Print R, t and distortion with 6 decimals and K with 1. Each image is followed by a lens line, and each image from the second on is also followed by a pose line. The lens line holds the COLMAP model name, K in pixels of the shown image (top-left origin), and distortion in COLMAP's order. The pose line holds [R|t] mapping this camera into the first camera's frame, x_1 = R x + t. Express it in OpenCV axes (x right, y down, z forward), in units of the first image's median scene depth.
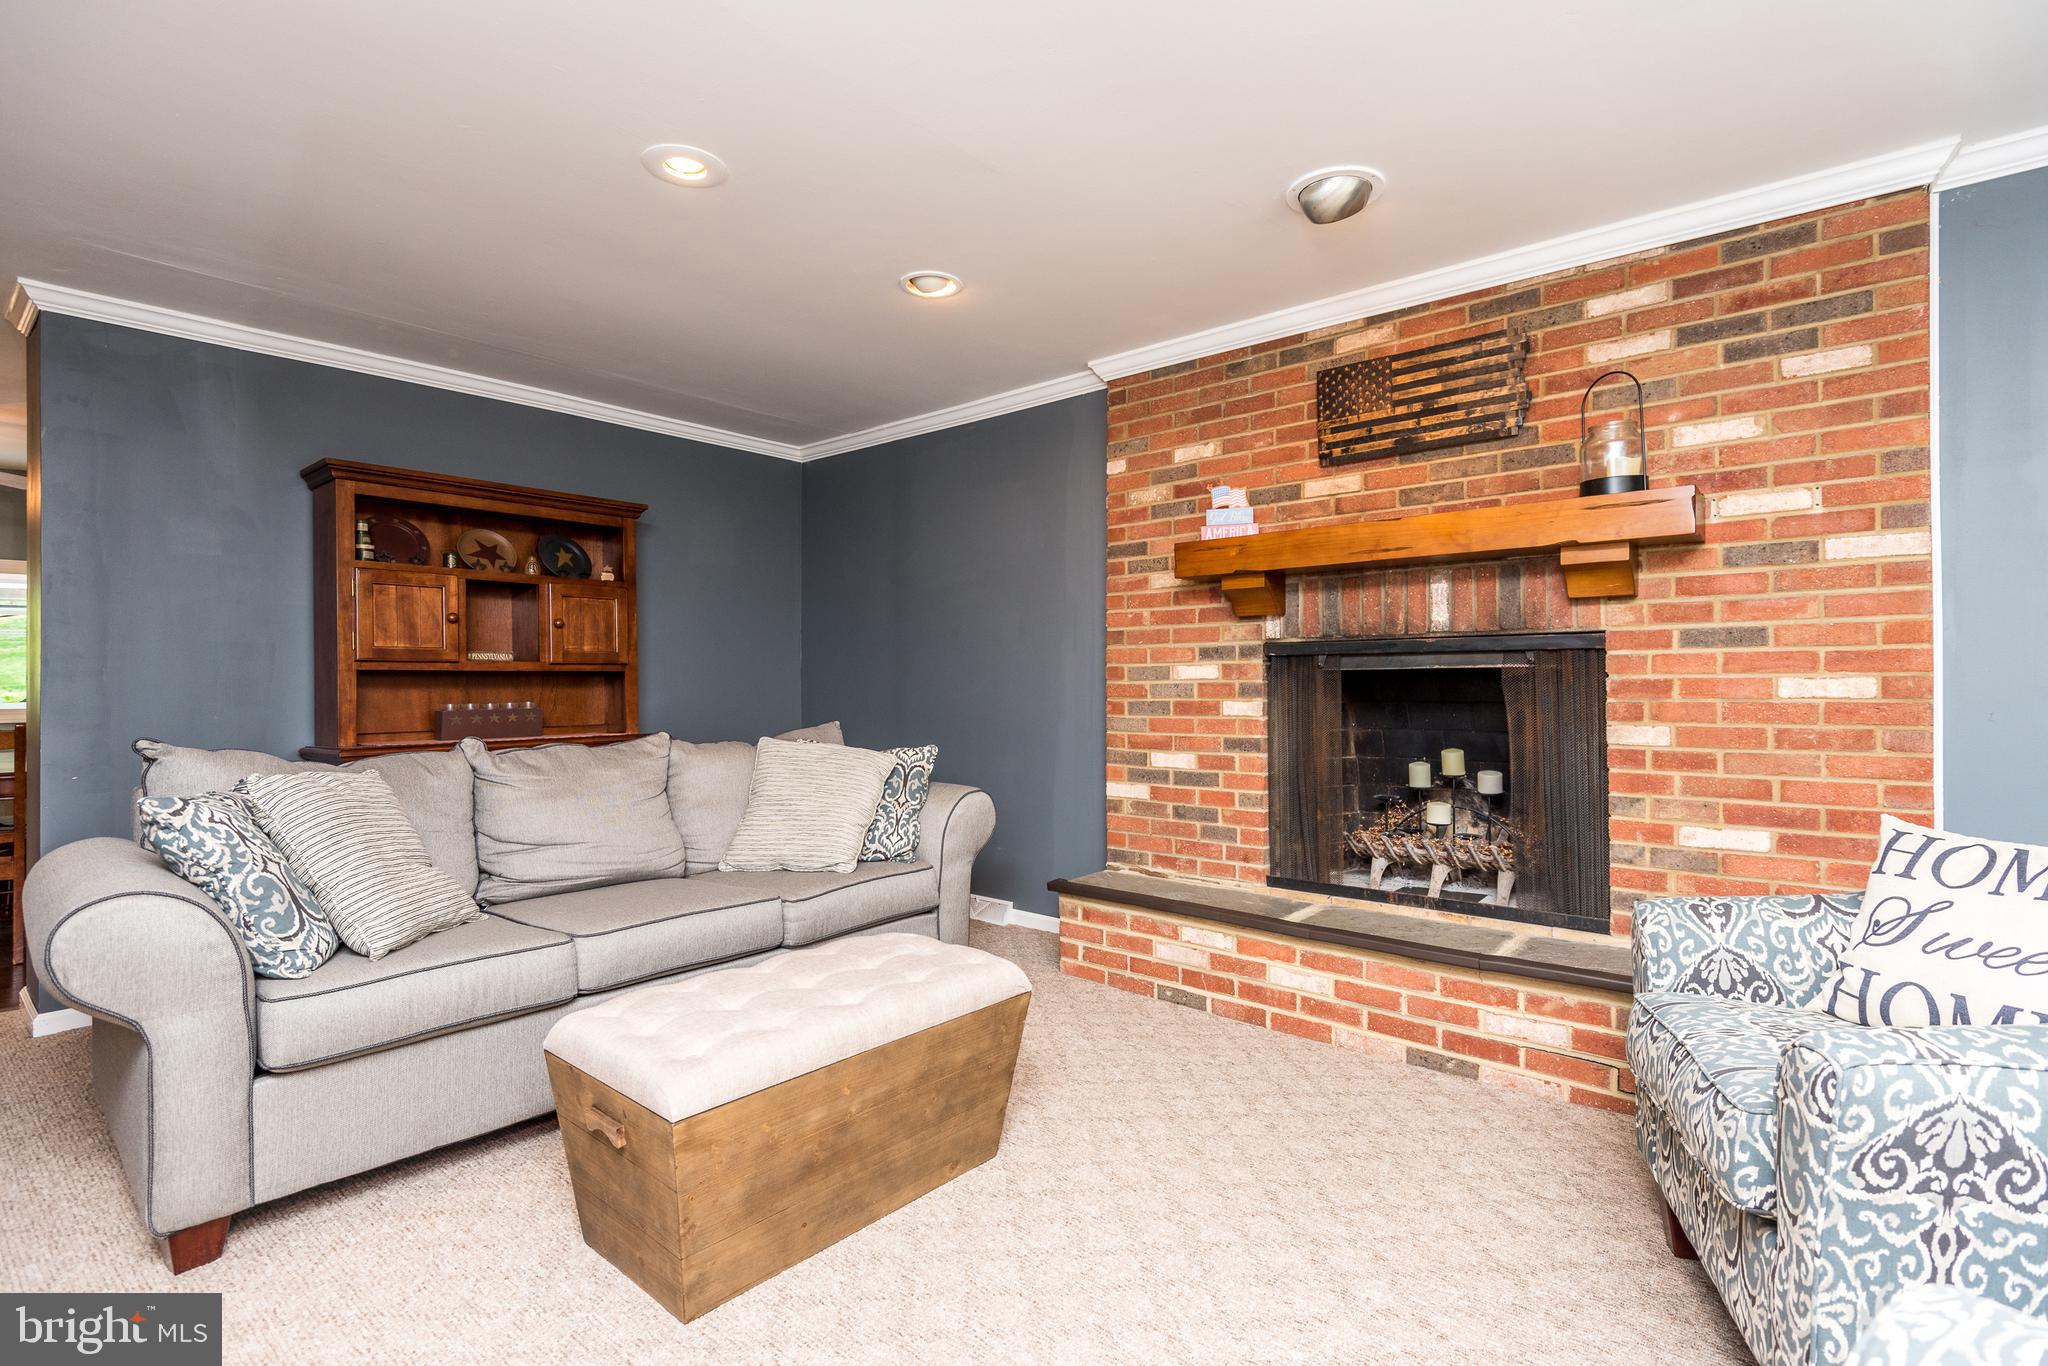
lens RADIAL K [[942.9, 0, 1013.0], [0, 942.9, 683.9], [0, 0, 1]] dist [0.013021, -0.004681]
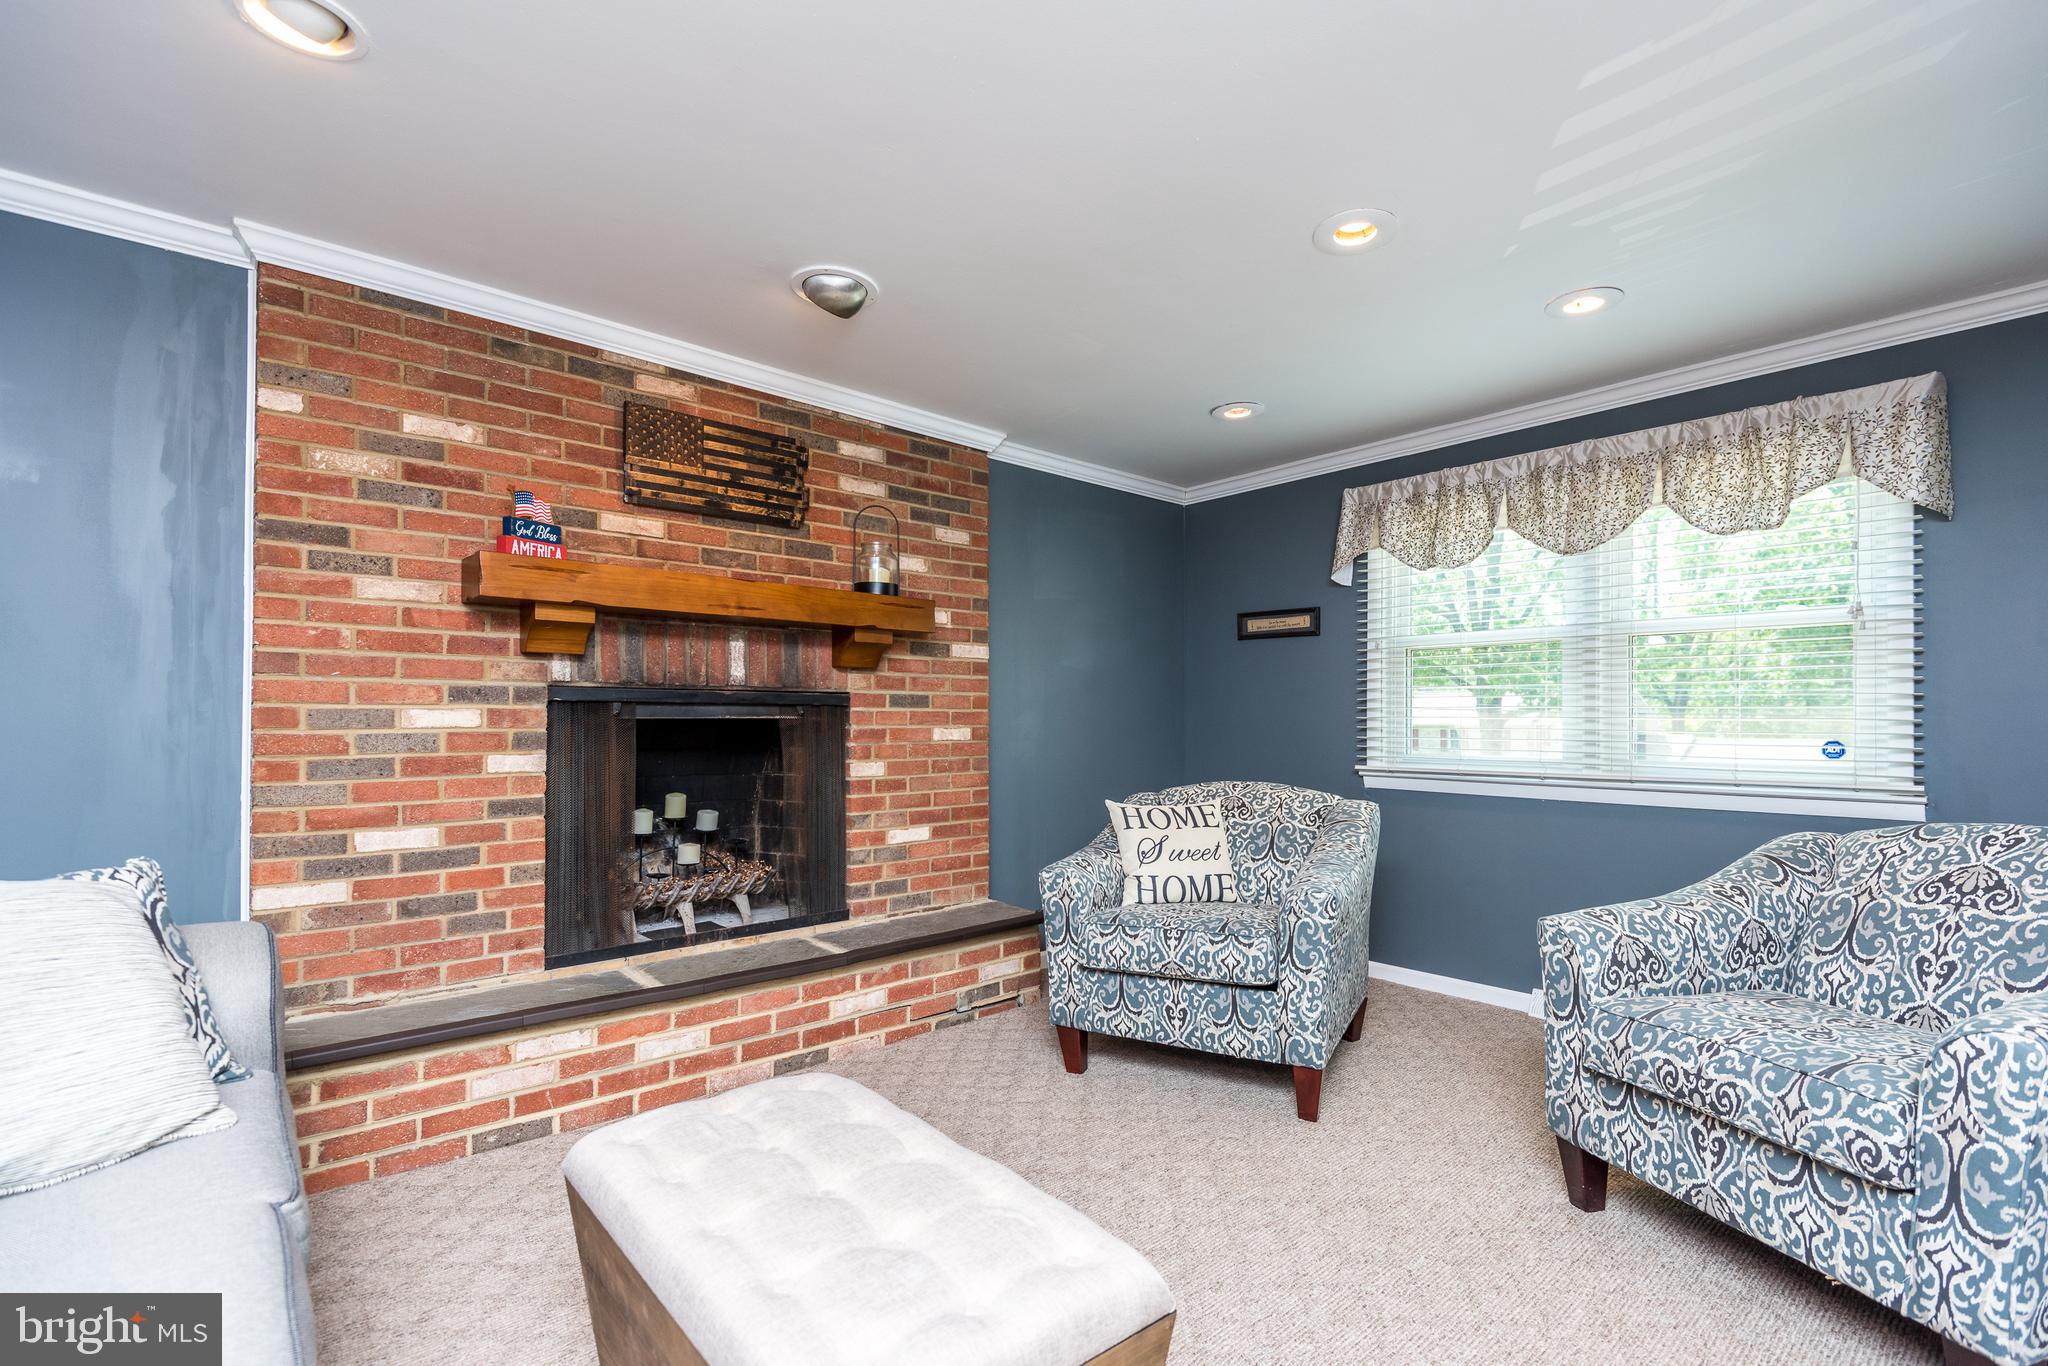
lens RADIAL K [[942.9, 0, 1024.6], [0, 942.9, 714.9], [0, 0, 1]] dist [0.013021, -0.004681]
pose [[0.142145, 0.009684, 0.989798, -0.573634], [-0.003532, 0.999951, -0.009276, -0.011288], [-0.989840, -0.002177, 0.142172, 0.495029]]
